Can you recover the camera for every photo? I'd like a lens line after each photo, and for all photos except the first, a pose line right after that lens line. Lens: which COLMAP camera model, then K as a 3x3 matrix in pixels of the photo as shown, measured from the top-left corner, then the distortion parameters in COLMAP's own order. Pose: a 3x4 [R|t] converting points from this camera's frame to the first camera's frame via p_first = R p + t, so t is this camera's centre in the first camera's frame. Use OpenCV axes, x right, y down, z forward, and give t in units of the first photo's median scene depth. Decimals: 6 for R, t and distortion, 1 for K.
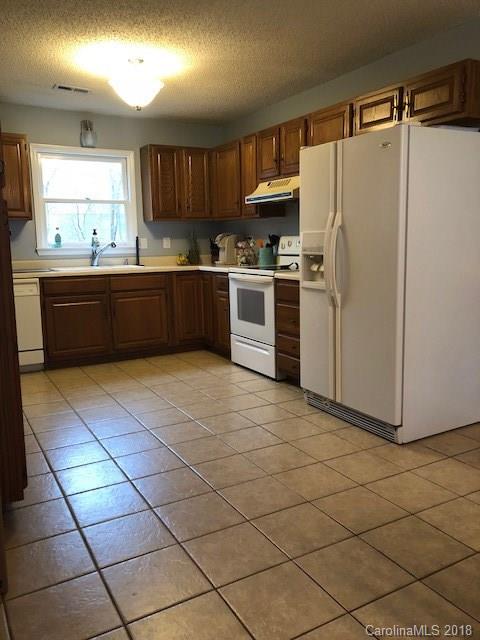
lens RADIAL K [[526.7, 0, 240.5], [0, 526.7, 323.1], [0, 0, 1]] dist [0.038388, -0.023176]
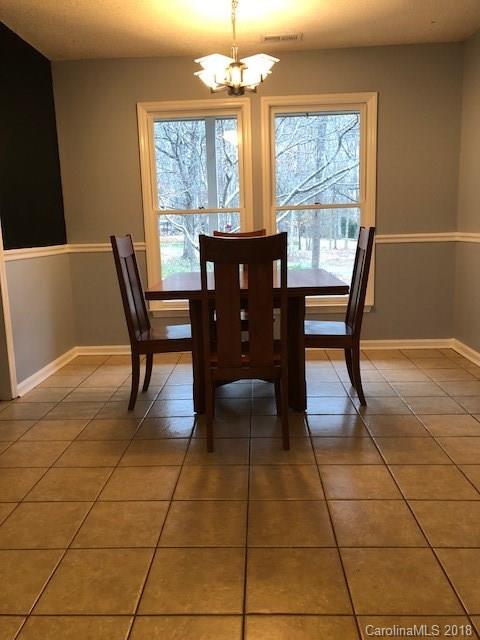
lens RADIAL K [[526.7, 0, 233.5], [0, 526.7, 313.7], [0, 0, 1]] dist [0.038388, -0.023176]
pose [[-0.852125, -0.043397, 0.521536, -0.130899], [0.126791, 0.949747, 0.286188, -0.140000], [-0.507747, 0.309994, -0.803801, 1.036762]]
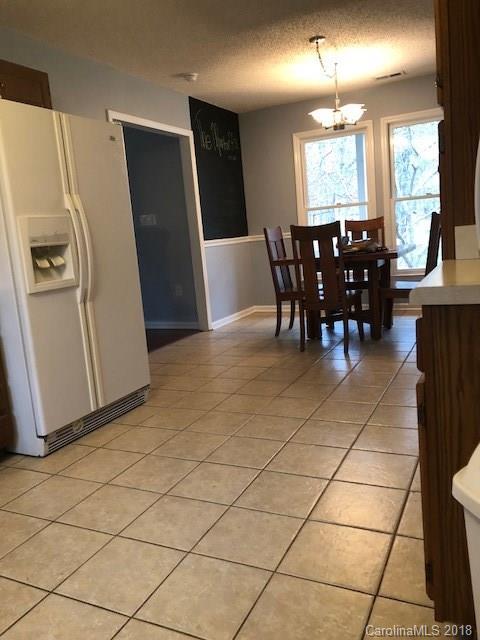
lens RADIAL K [[526.7, 0, 241.0], [0, 526.7, 316.1], [0, 0, 1]] dist [0.038388, -0.023176]
pose [[-0.576940, -0.061653, 0.814456, -0.701015], [0.226256, 0.946063, 0.231889, -0.156837], [-0.784824, 0.318061, -0.531872, 1.298075]]
